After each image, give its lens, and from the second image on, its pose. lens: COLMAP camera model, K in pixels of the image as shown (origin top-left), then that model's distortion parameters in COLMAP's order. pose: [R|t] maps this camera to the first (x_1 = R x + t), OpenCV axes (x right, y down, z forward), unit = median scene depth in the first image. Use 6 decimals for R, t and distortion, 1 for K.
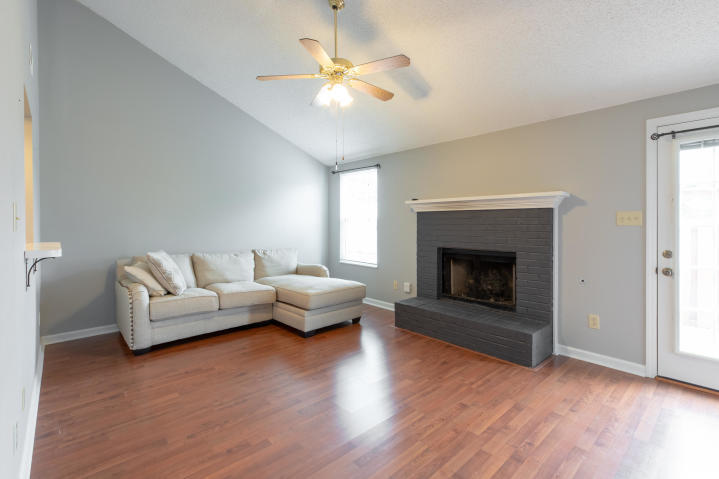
lens RADIAL K [[331.3, 0, 361.8], [0, 331.3, 234.3], [0, 0, 1]] dist [0.010055, -0.000484]
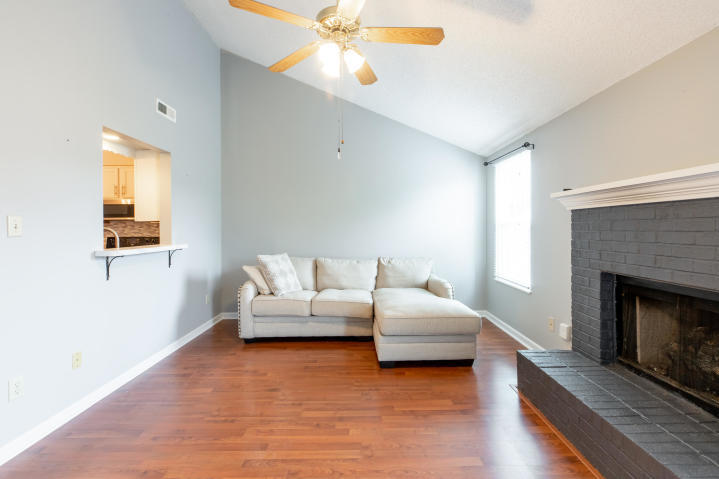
lens RADIAL K [[331.3, 0, 361.5], [0, 331.3, 234.8], [0, 0, 1]] dist [0.010055, -0.000484]
pose [[0.745692, 0.010542, -0.666208, 0.300871], [-0.019208, 0.999799, -0.005679, -0.011685], [0.666014, 0.017031, 0.745745, 0.306981]]
